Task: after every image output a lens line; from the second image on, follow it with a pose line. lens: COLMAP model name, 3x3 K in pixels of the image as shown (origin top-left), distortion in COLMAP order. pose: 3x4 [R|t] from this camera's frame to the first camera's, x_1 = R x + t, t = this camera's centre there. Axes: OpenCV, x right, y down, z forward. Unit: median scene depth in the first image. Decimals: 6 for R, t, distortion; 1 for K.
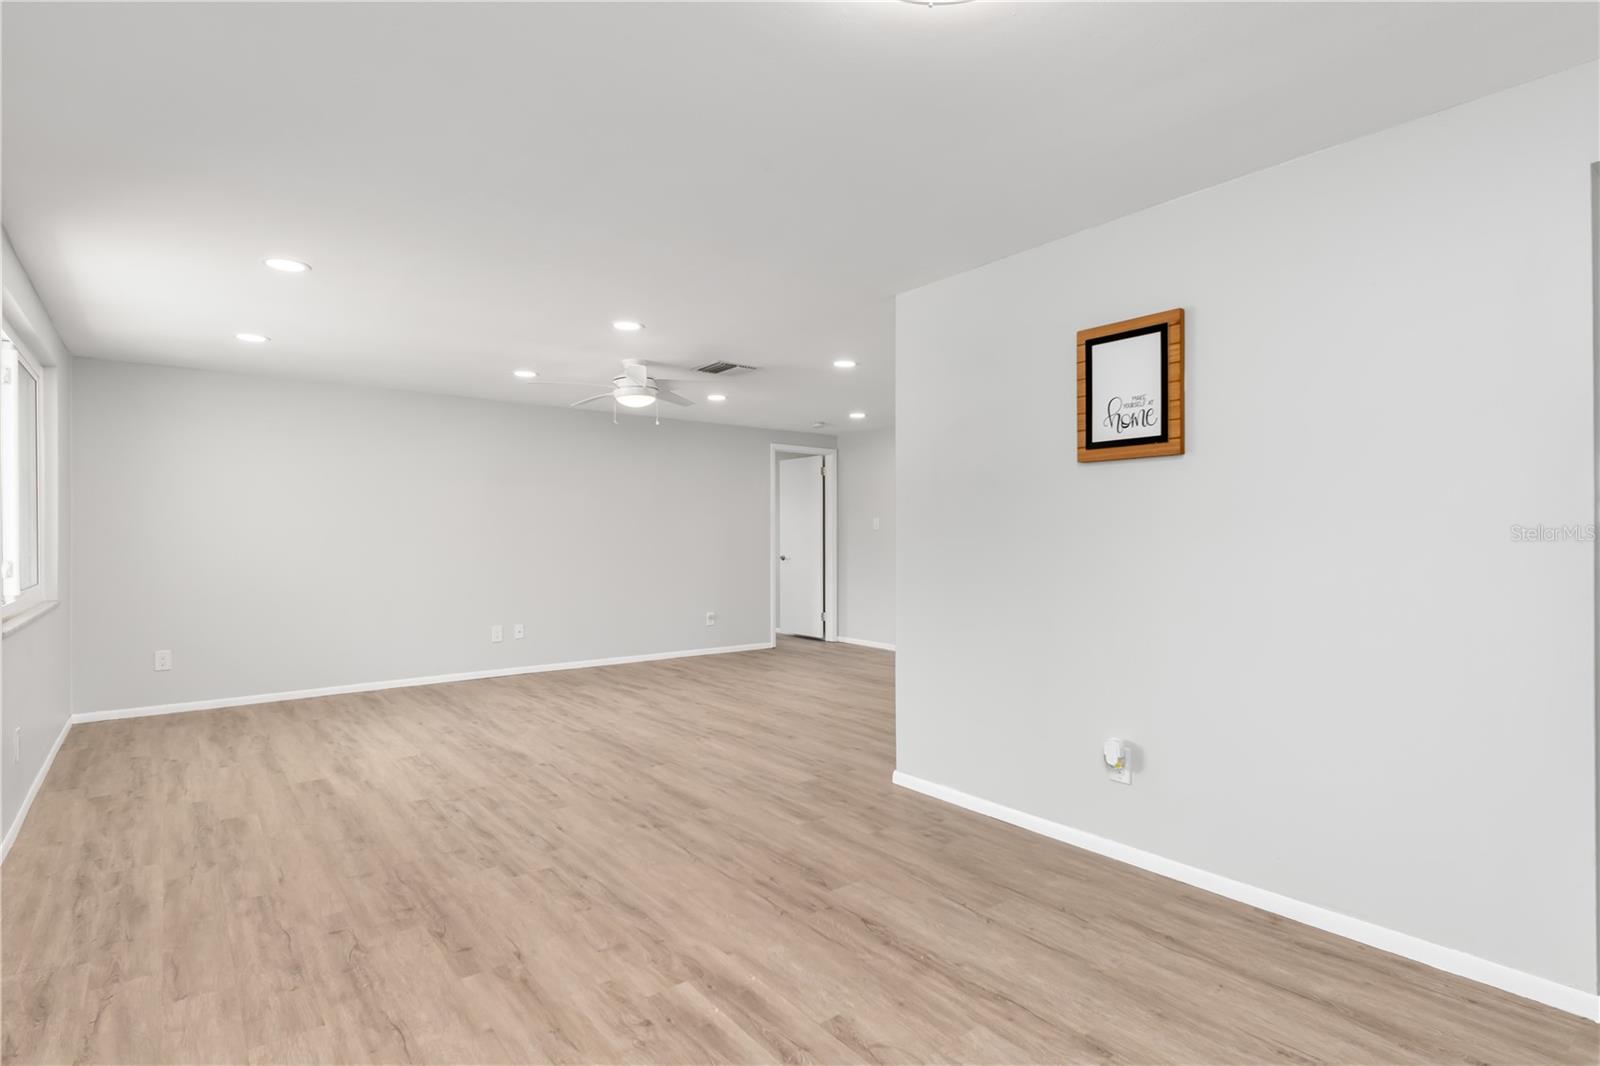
lens RADIAL K [[810.3, 0, 798.5], [0, 810.3, 537.9], [0, 0, 1]] dist [0.002368, 0.000447]
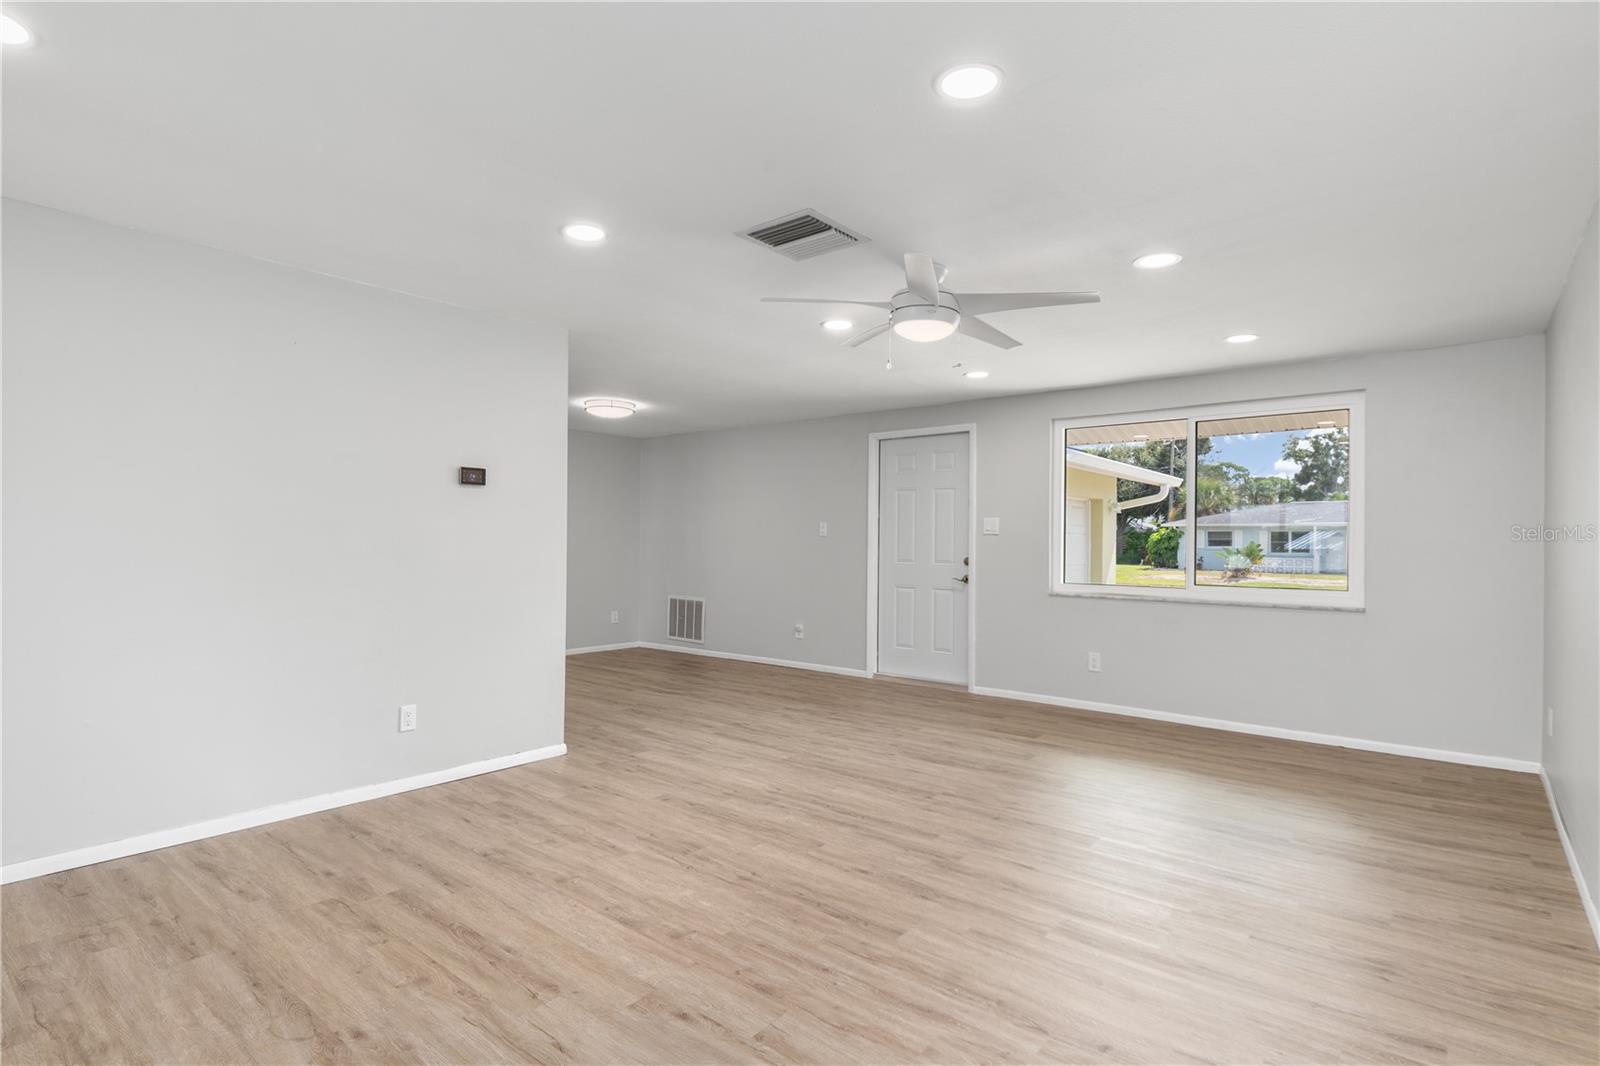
lens RADIAL K [[810.3, 0, 798.6], [0, 810.3, 529.1], [0, 0, 1]] dist [0.002368, 0.000447]
pose [[-0.977932, -0.011399, -0.208614, 0.036178], [-0.008747, 0.999869, -0.013631, -0.005294], [0.208742, -0.011505, -0.977903, 2.076702]]
